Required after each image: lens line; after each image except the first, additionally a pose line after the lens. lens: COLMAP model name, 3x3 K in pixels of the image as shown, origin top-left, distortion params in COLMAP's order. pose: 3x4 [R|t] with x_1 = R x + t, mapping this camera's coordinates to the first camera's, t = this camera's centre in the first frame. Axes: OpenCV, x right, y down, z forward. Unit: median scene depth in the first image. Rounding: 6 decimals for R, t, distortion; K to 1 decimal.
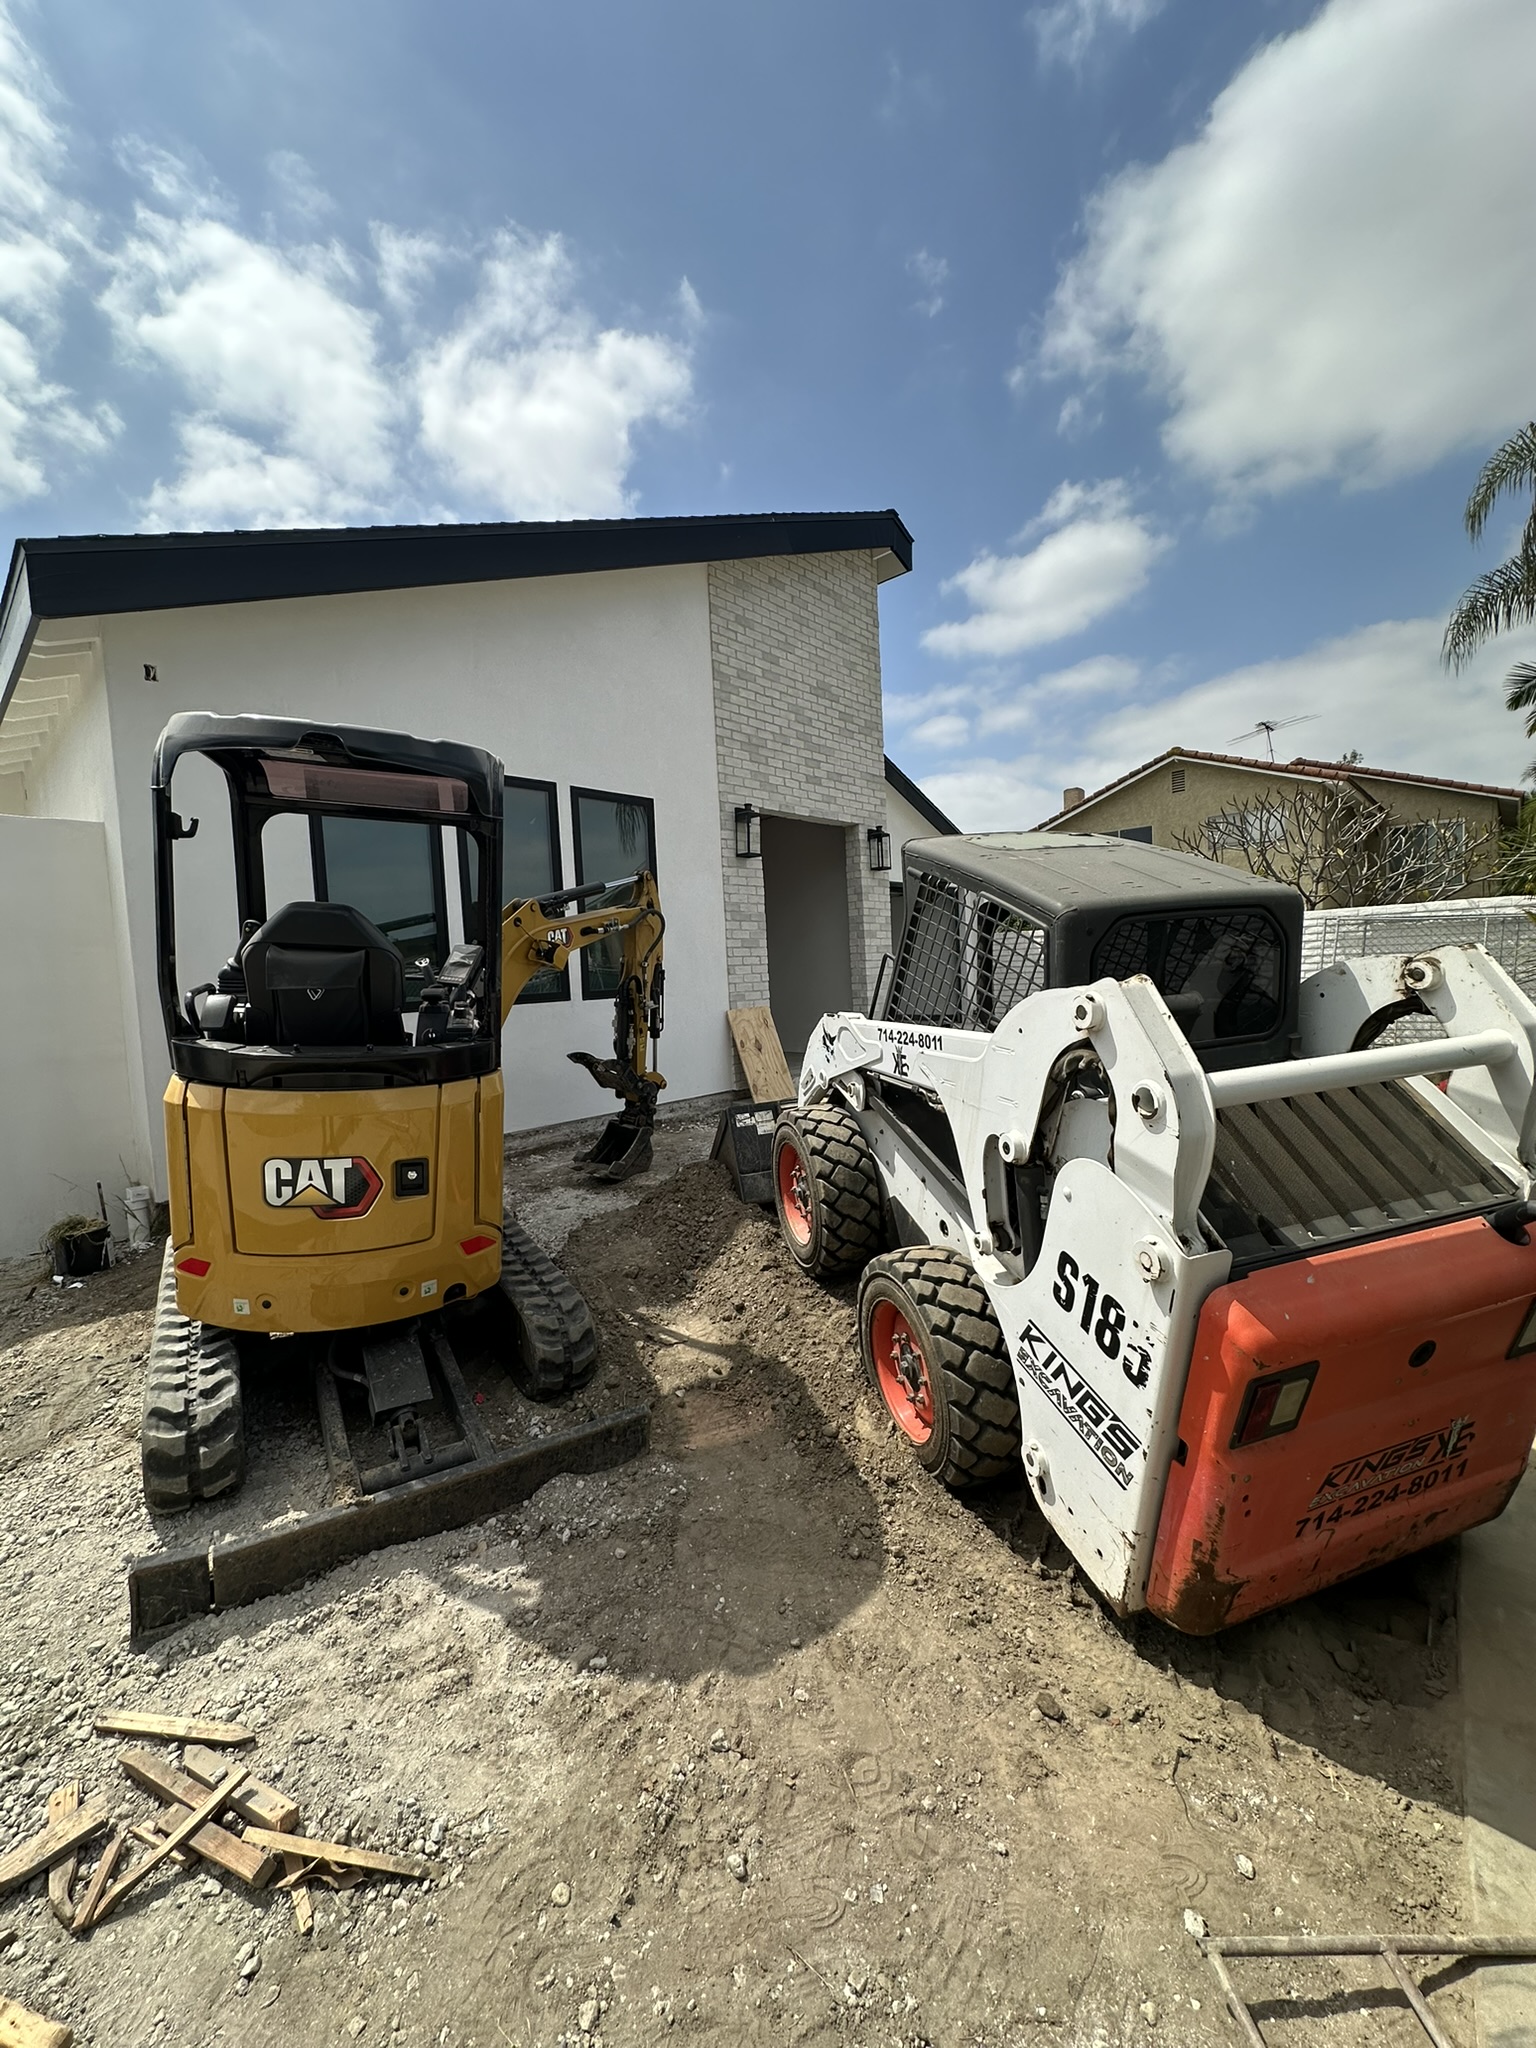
lens RADIAL K [[852.0, 0, 741.9], [0, 852.0, 1033.5], [0, 0, 1]] dist [0.000012, -0.000087]
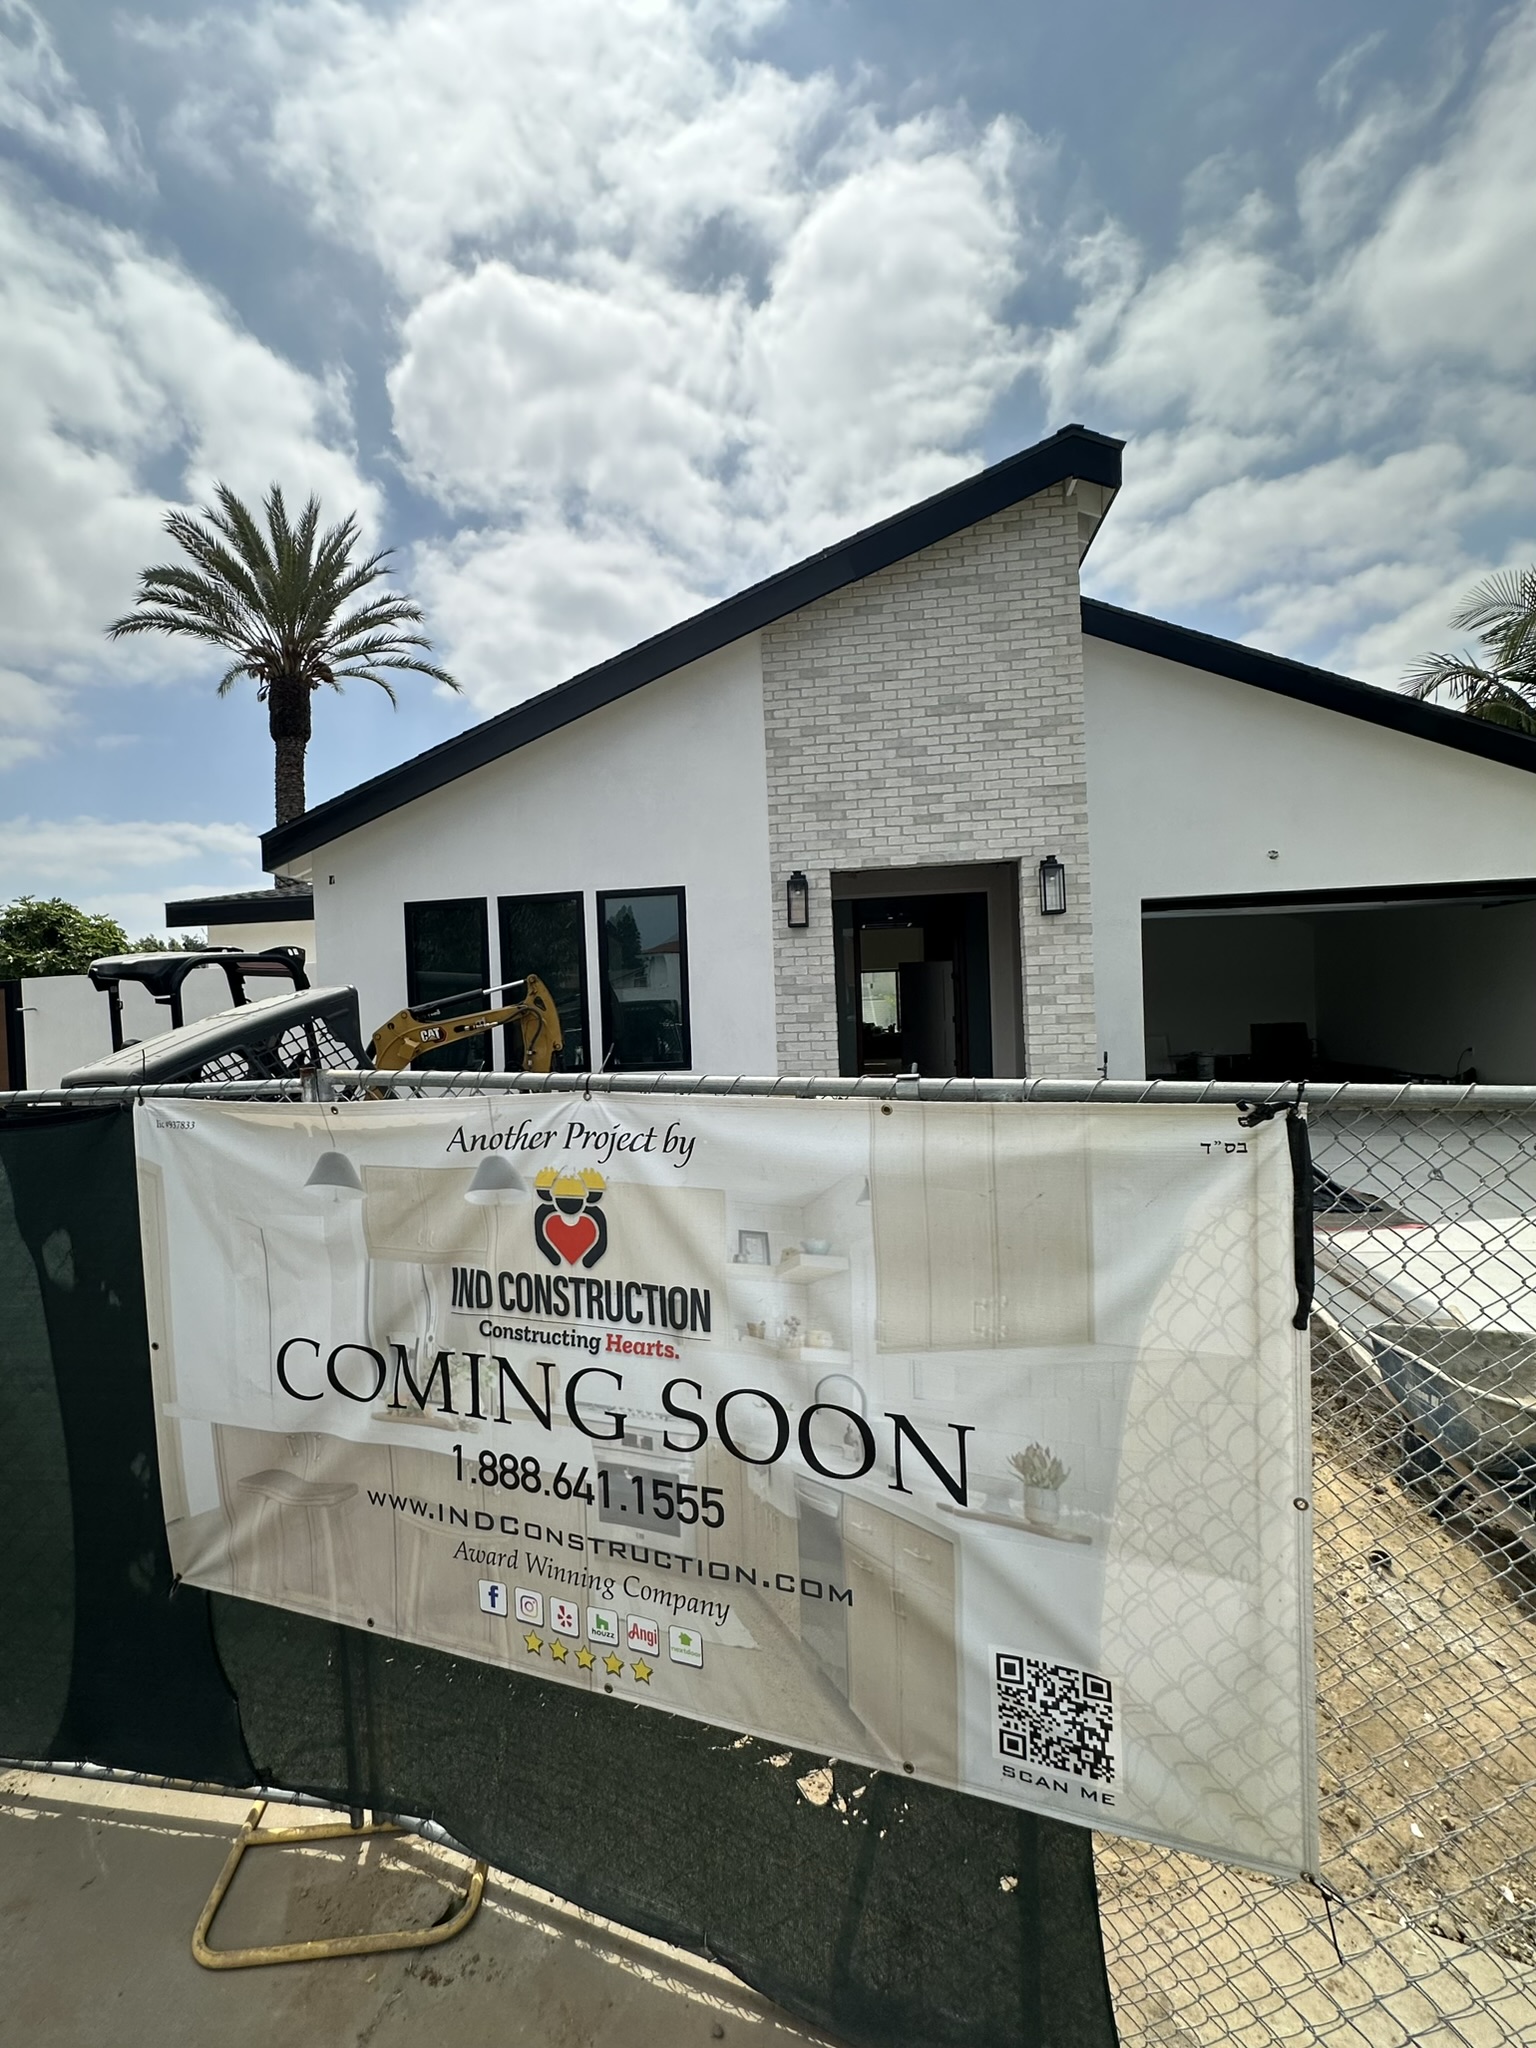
lens RADIAL K [[852.0, 0, 741.9], [0, 852.0, 1033.5], [0, 0, 1]] dist [0.000012, -0.000087]
pose [[0.544360, 0.044510, -0.837670, 0.746377], [-0.050761, 0.998509, 0.020069, -0.104264], [0.837314, 0.031596, 0.545808, 0.434467]]
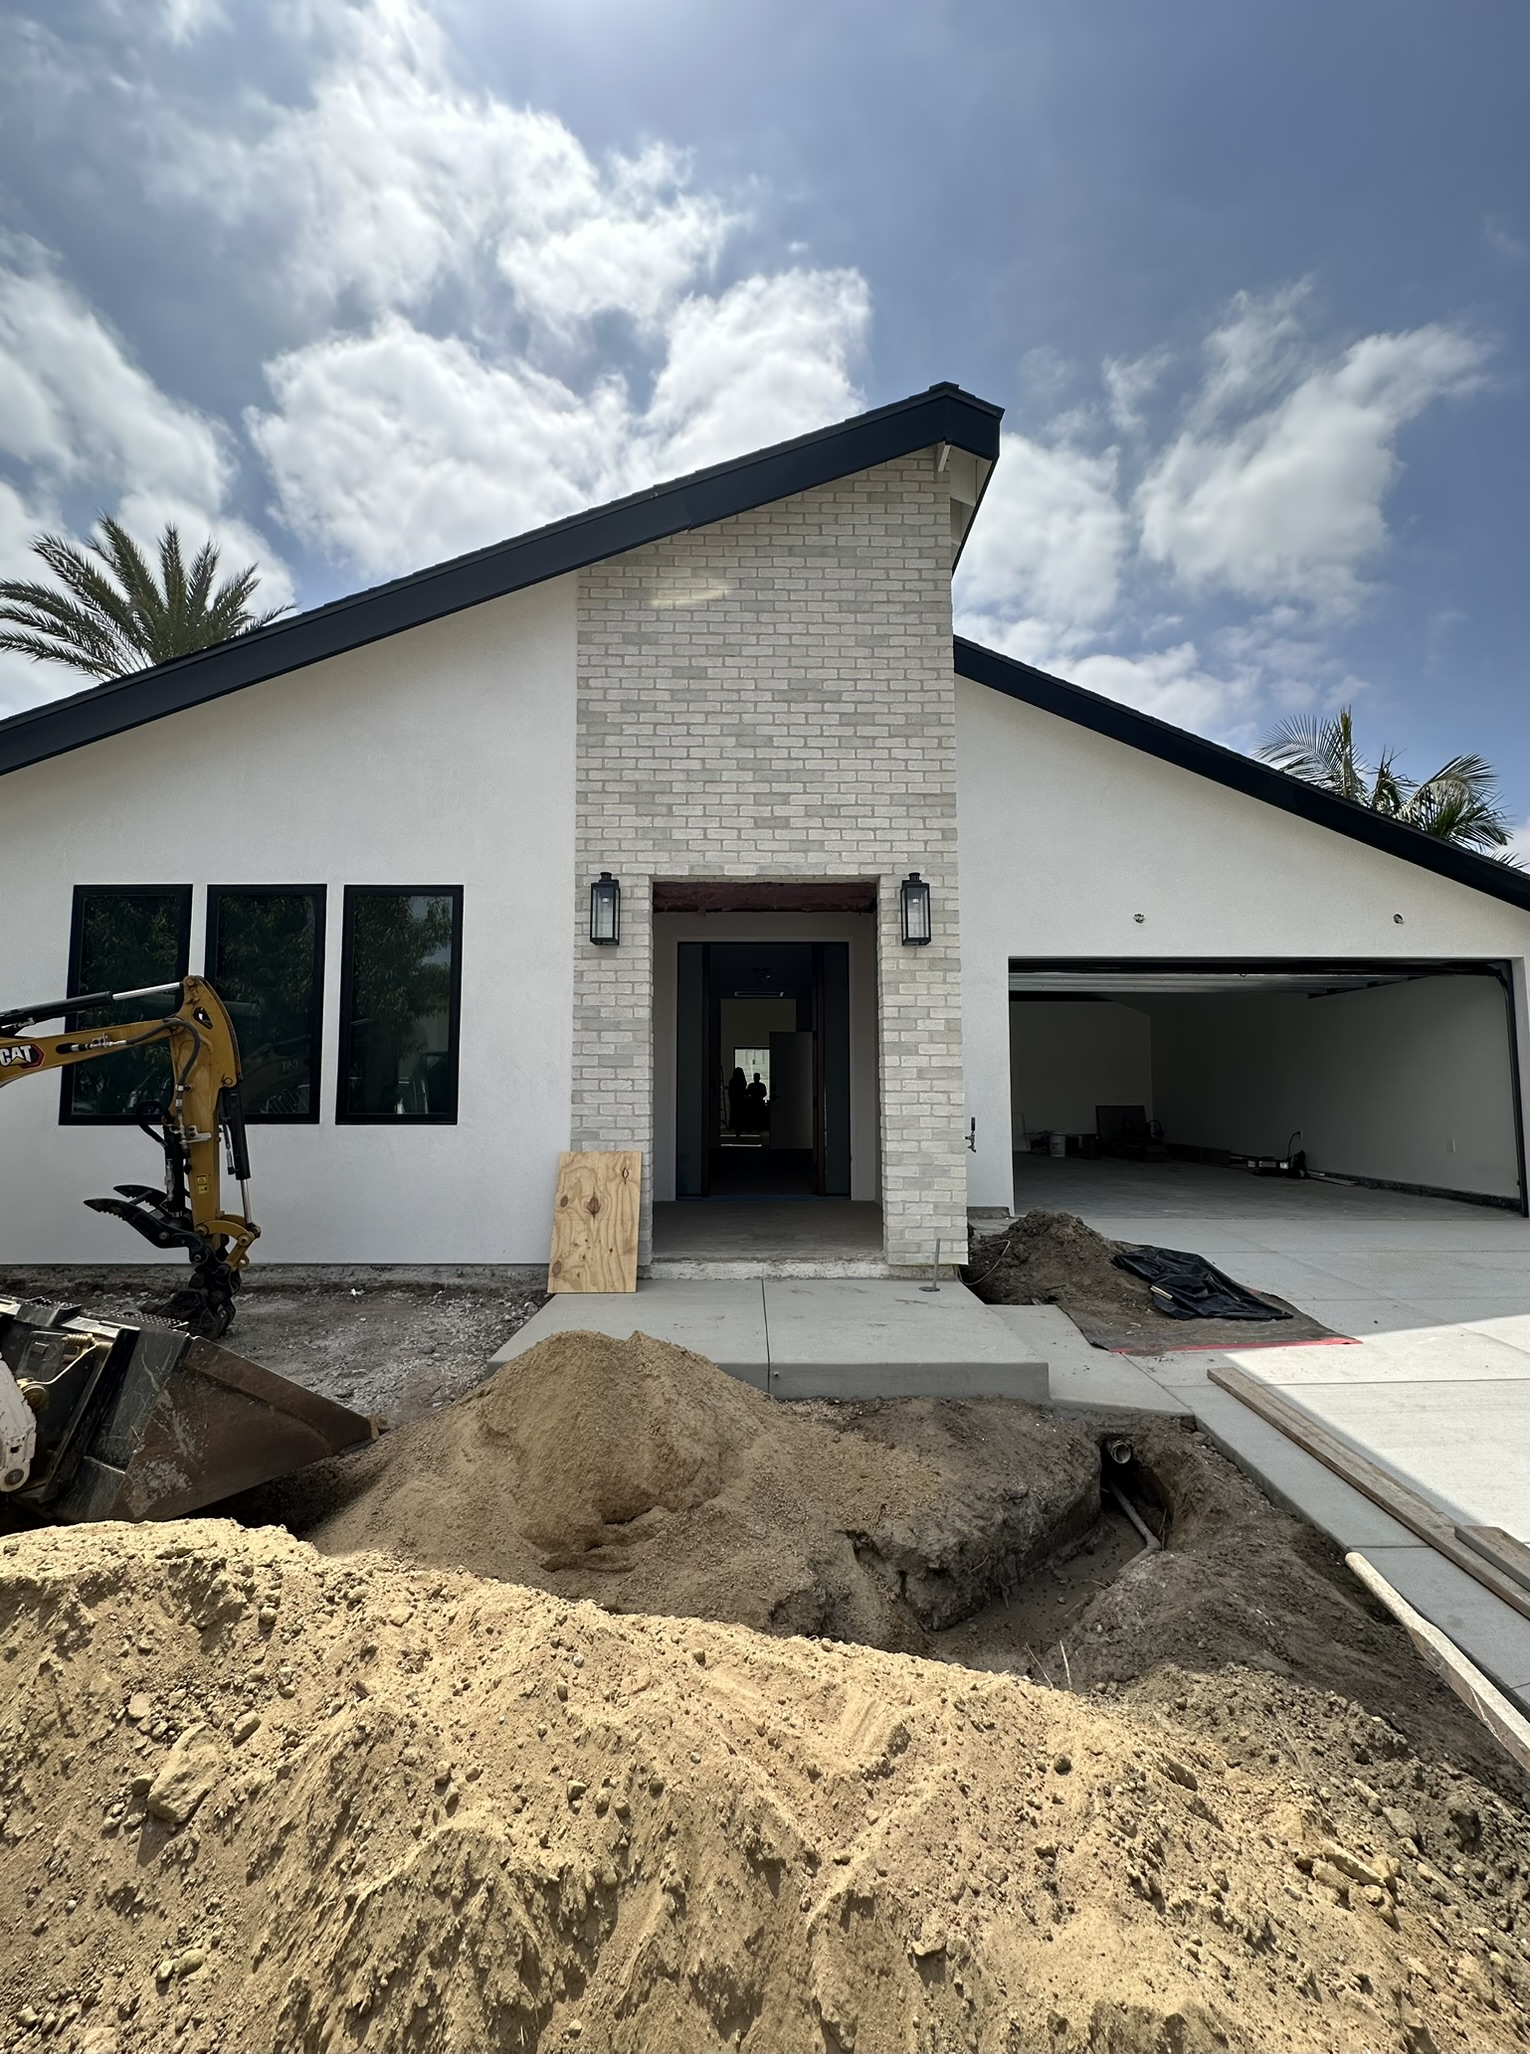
lens RADIAL K [[833.3, 0, 765.0], [0, 833.3, 1027.0], [0, 0, 1]] dist [0.000814, 0.000040]
pose [[0.676095, -0.004002, -0.736803, 0.614715], [-0.086037, 0.992716, -0.084340, -0.086251], [0.731774, 0.120414, 0.670826, 0.617786]]
